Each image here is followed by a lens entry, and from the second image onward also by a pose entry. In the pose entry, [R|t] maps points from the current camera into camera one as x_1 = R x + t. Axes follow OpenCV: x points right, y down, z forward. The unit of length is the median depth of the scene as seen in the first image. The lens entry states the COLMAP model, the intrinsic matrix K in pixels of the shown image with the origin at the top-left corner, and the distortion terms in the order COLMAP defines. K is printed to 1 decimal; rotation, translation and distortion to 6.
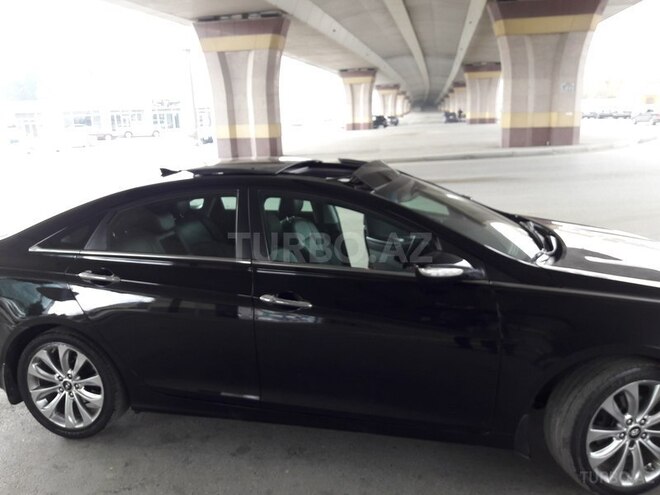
lens RADIAL K [[548.6, 0, 330.0], [0, 548.6, 247.5], [0, 0, 1]] dist [-0.004824, -0.013264]
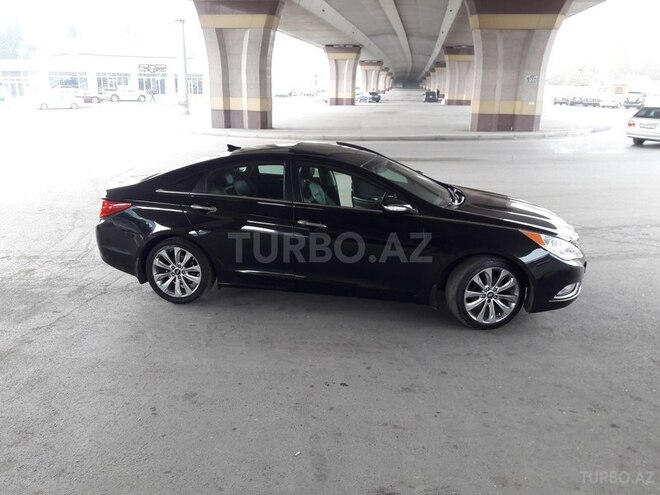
lens RADIAL K [[548.6, 0, 330.0], [0, 548.6, 247.5], [0, 0, 1]] dist [-0.004824, -0.013264]
pose [[0.998279, 0.037867, 0.044771, -0.013318], [-0.040048, 0.998003, 0.048845, 0.011559], [-0.042832, -0.050554, 0.997802, -0.112227]]
